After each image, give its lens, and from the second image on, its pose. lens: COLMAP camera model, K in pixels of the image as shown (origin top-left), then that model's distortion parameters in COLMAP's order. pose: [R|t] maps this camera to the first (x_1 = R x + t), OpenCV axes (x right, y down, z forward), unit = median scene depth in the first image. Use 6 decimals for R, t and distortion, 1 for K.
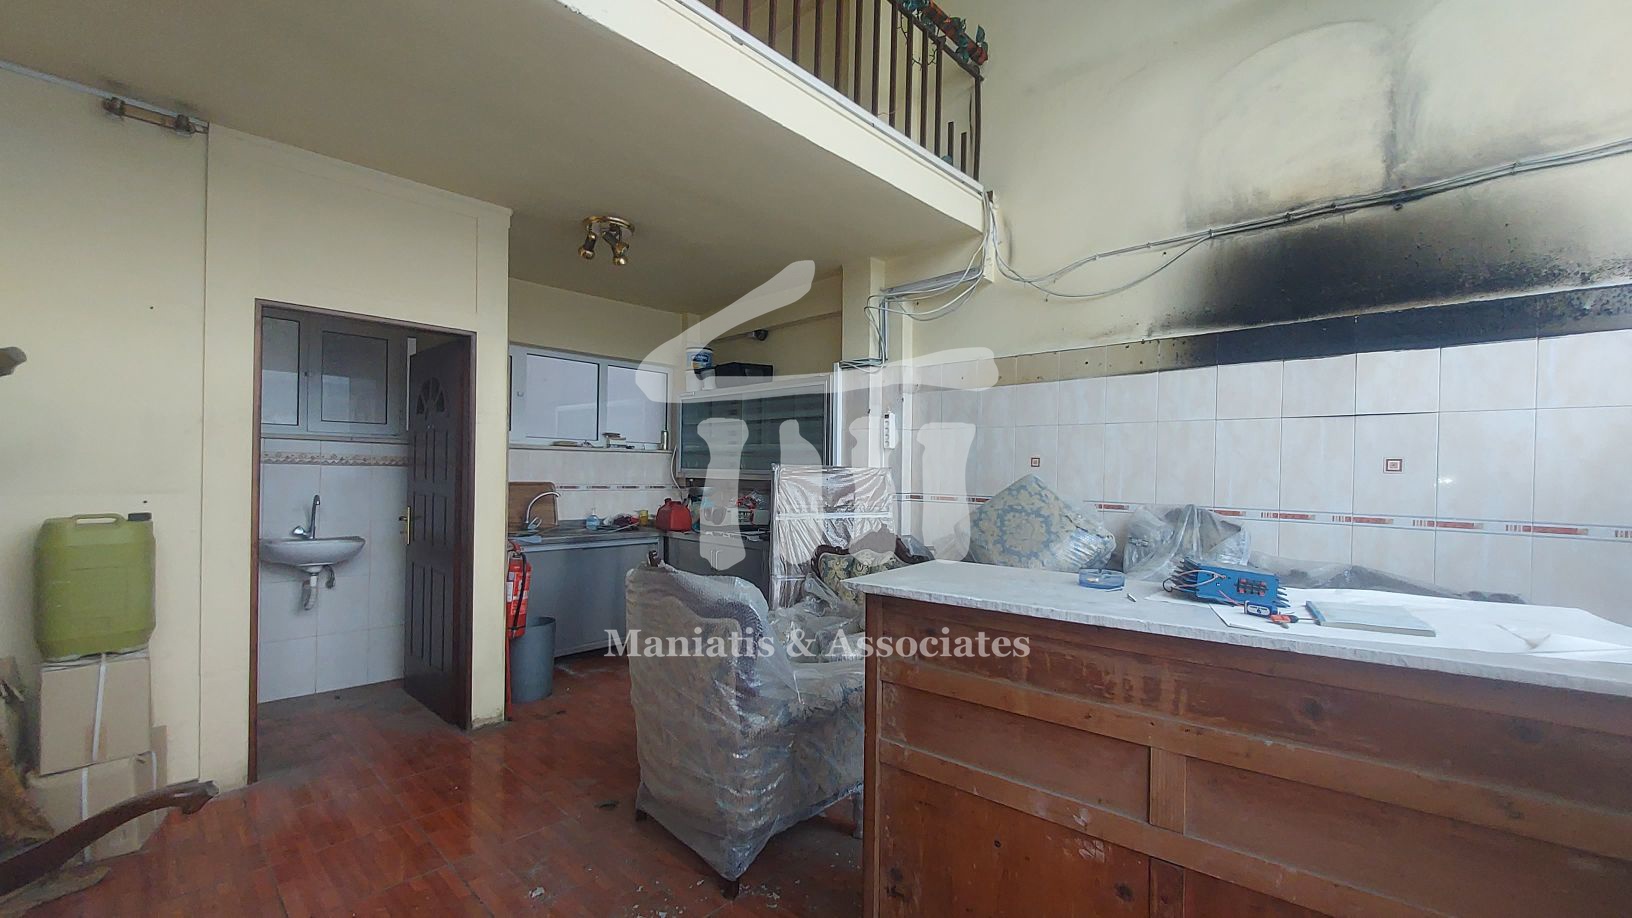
lens RADIAL K [[649.3, 0, 842.7], [0, 649.3, 479.6], [0, 0, 1]] dist [-0.002886, -0.000685]
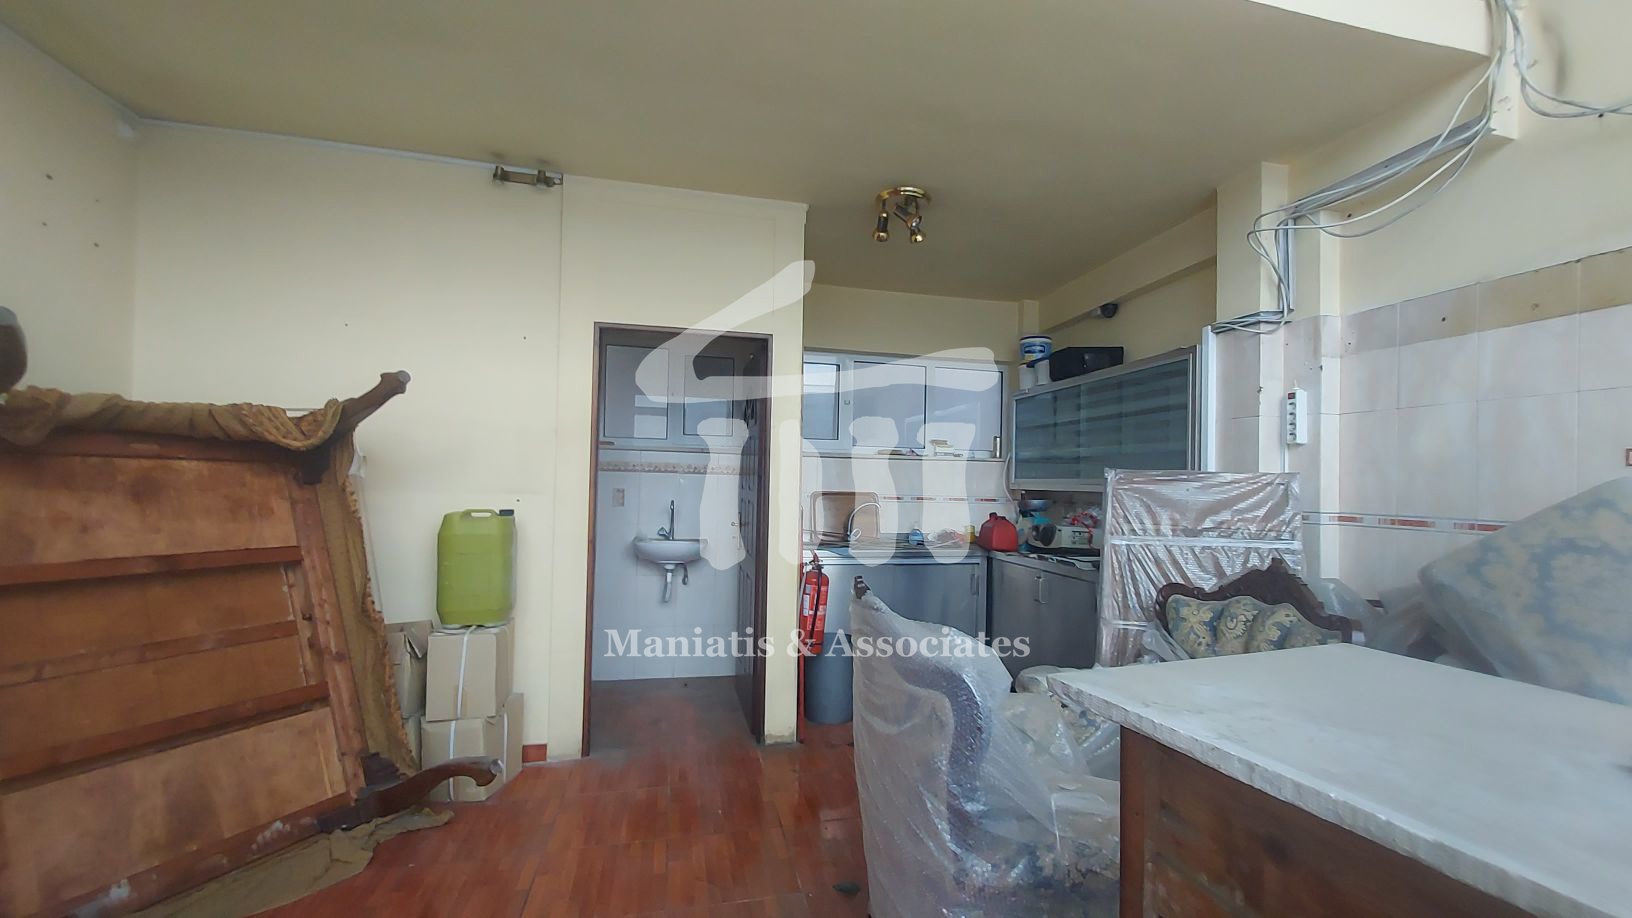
lens RADIAL K [[649.3, 0, 843.5], [0, 649.3, 480.7], [0, 0, 1]] dist [-0.002886, -0.000685]
pose [[0.835069, -0.001561, -0.550143, 0.056740], [-0.012729, 0.999673, -0.022159, 0.011447], [0.549998, 0.025507, 0.834776, 0.233152]]
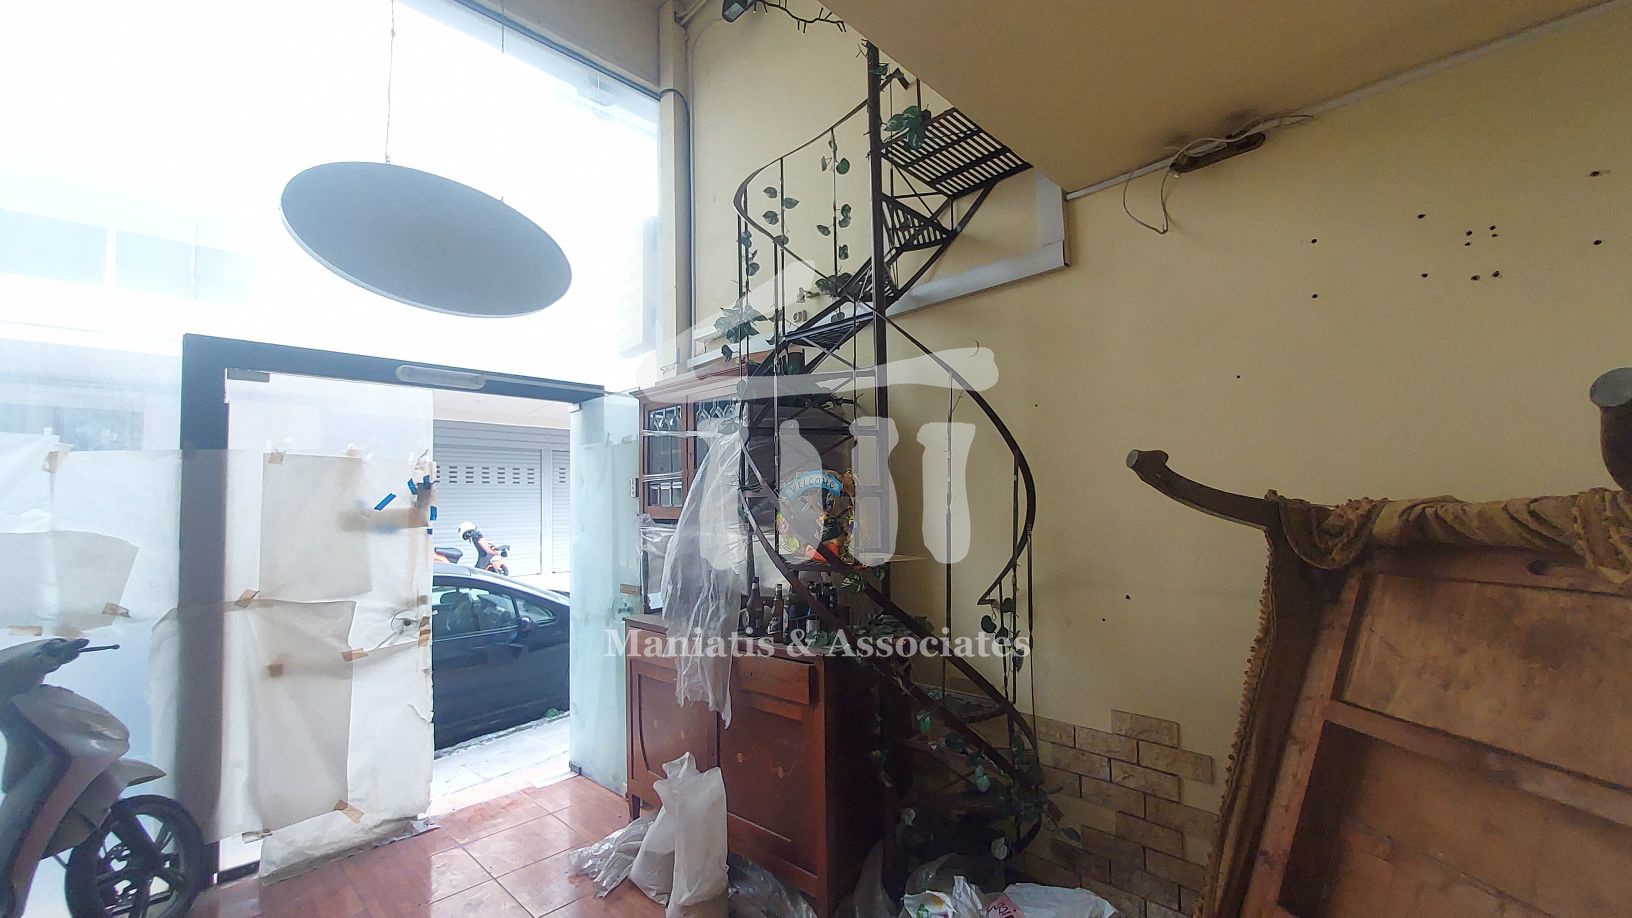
lens RADIAL K [[649.3, 0, 844.7], [0, 649.3, 475.3], [0, 0, 1]] dist [-0.002886, -0.000685]
pose [[-0.999926, 0.004040, 0.011444, -0.432318], [0.003495, 0.998880, -0.047196, -0.065394], [-0.011622, -0.047153, -0.998820, 0.757457]]
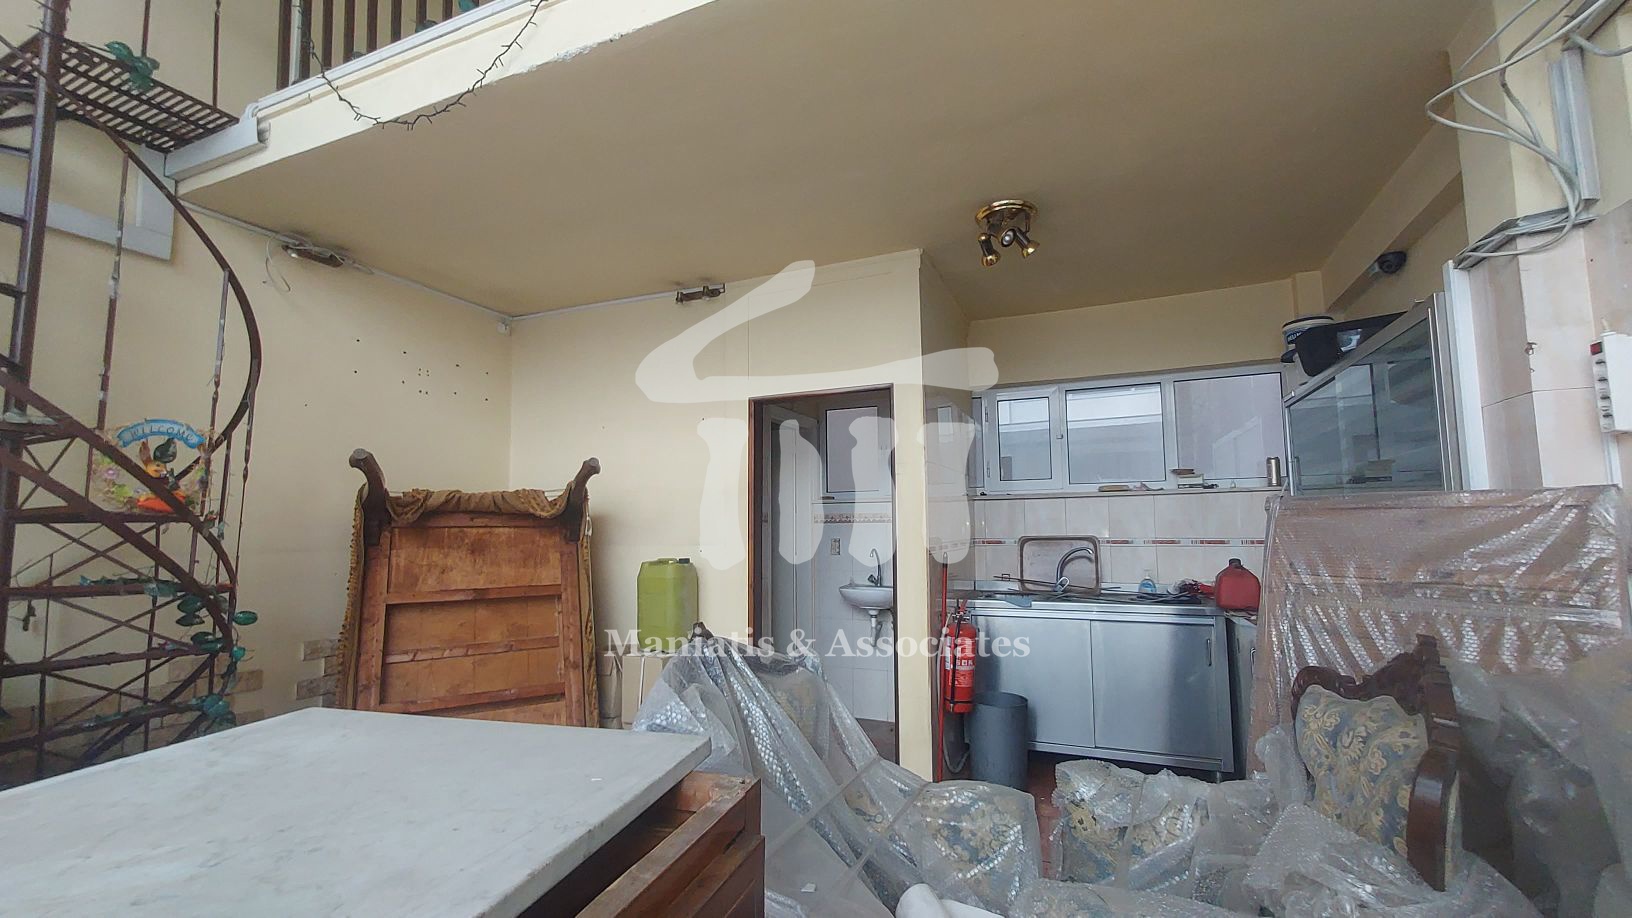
lens RADIAL K [[649.3, 0, 834.5], [0, 649.3, 477.2], [0, 0, 1]] dist [-0.002886, -0.000685]
pose [[0.355063, -0.094945, -0.930008, 0.287577], [0.008697, 0.995122, -0.098271, 0.010662], [0.934802, 0.026804, 0.354157, 0.534303]]
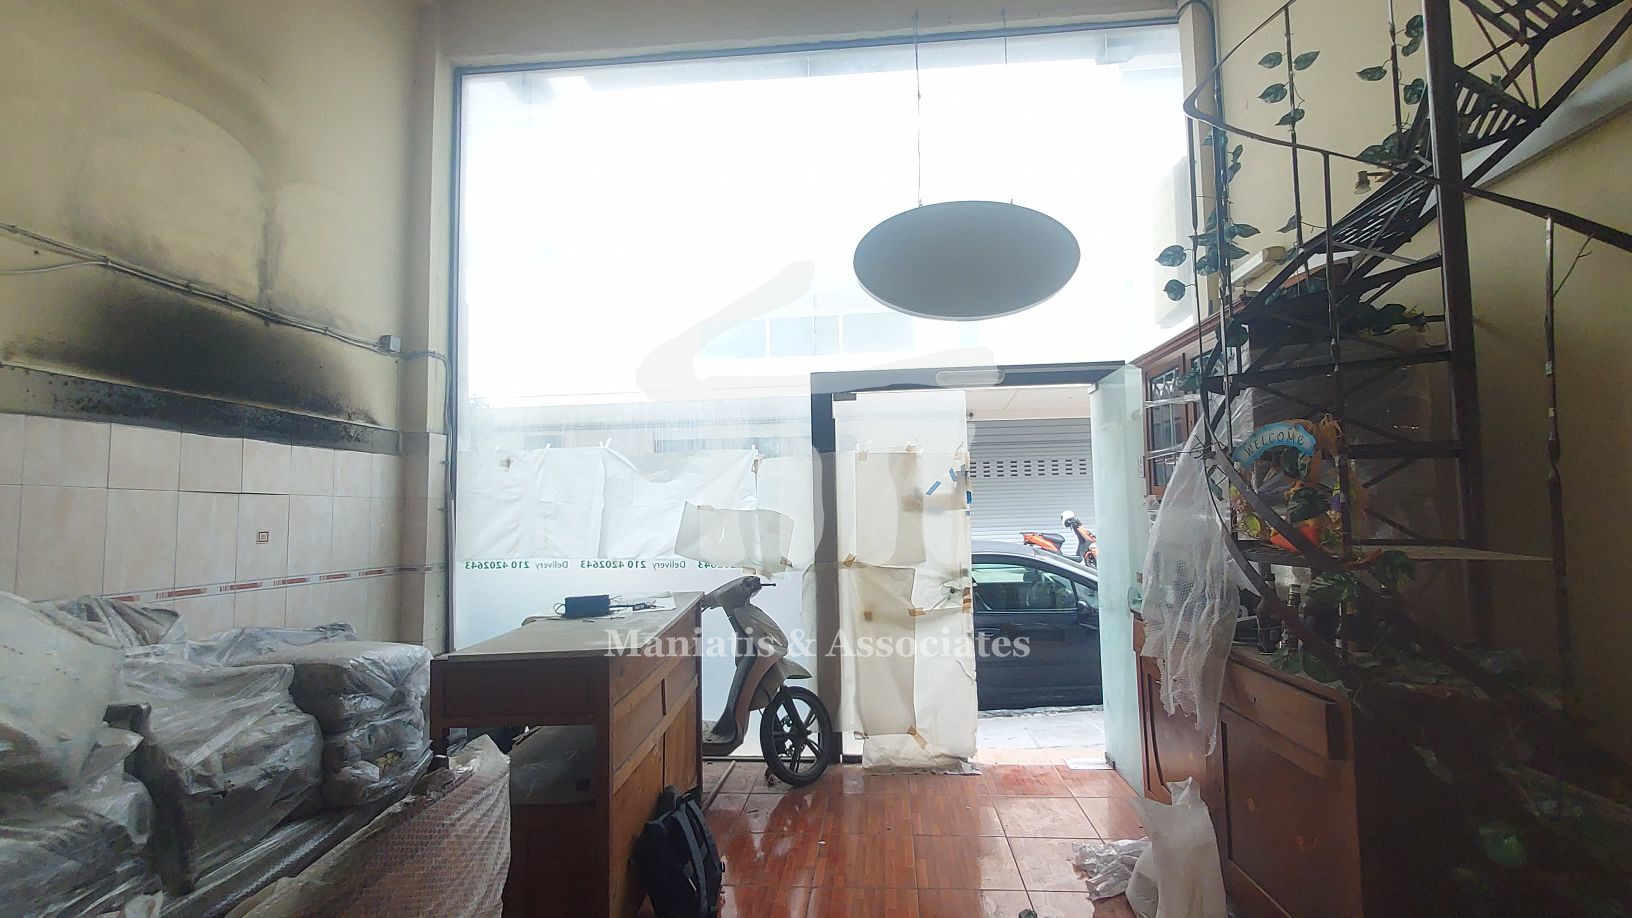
lens RADIAL K [[649.3, 0, 843.2], [0, 649.3, 475.8], [0, 0, 1]] dist [-0.002886, -0.000685]
pose [[-0.615958, 0.040854, 0.786719, -0.544044], [0.013767, 0.999060, -0.041102, -0.051057], [-0.787659, -0.014487, -0.615942, 0.646556]]
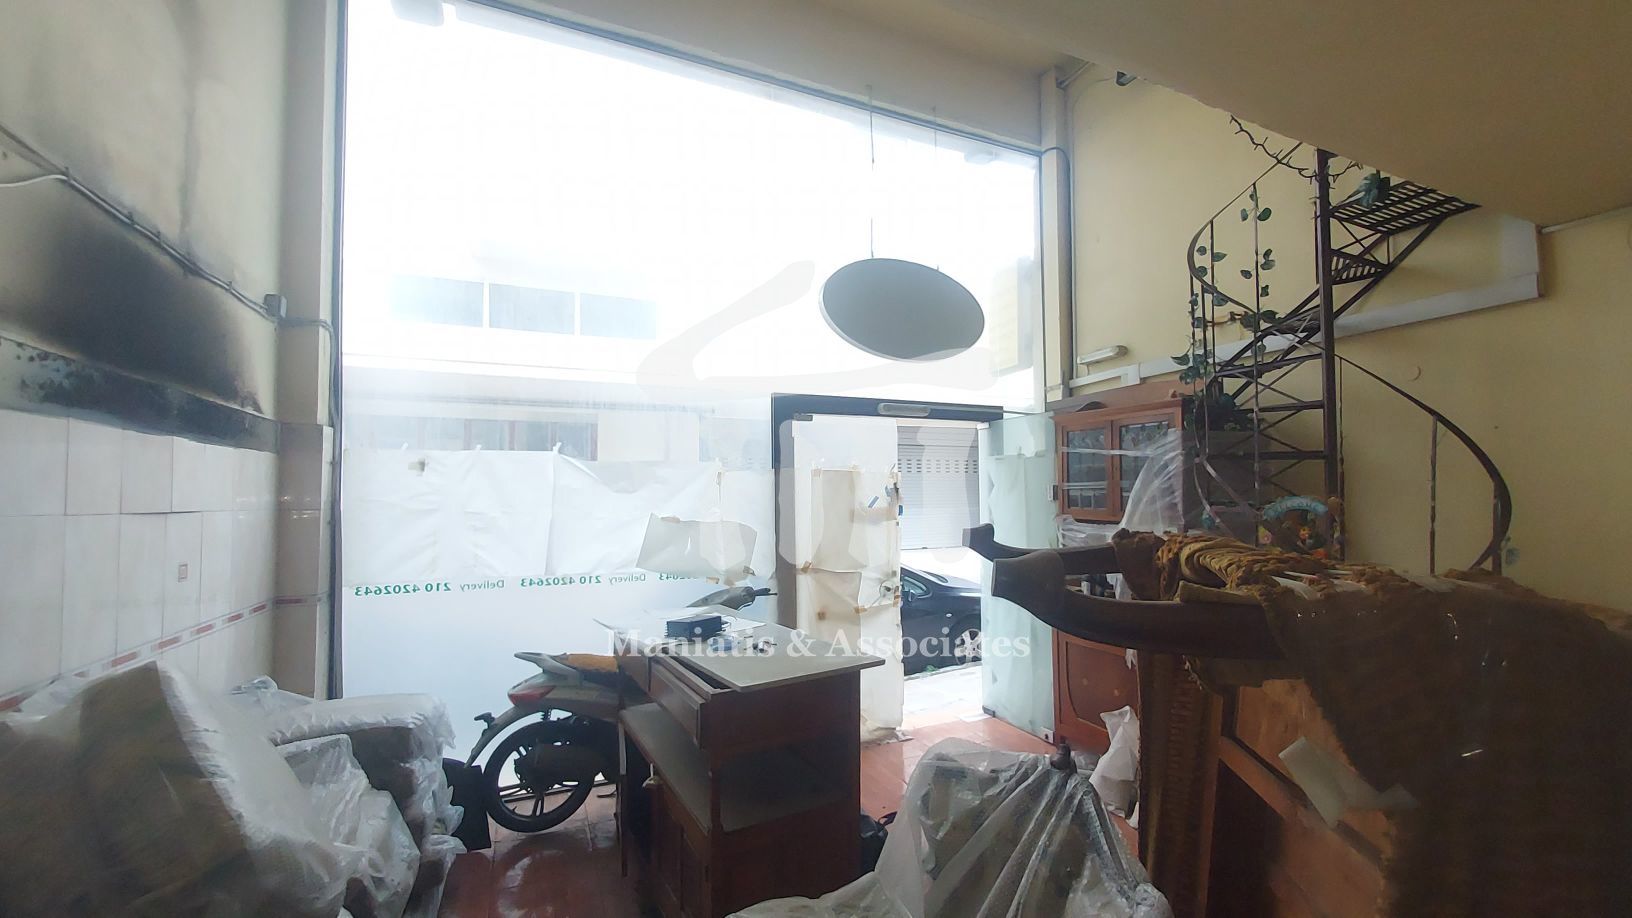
lens RADIAL K [[649.3, 0, 840.1], [0, 649.3, 475.7], [0, 0, 1]] dist [-0.002886, -0.000685]
pose [[-0.922739, 0.001976, 0.385422, -0.207887], [-0.005874, 0.999799, -0.019189, -0.100224], [-0.385382, -0.019970, -0.922541, 1.055334]]
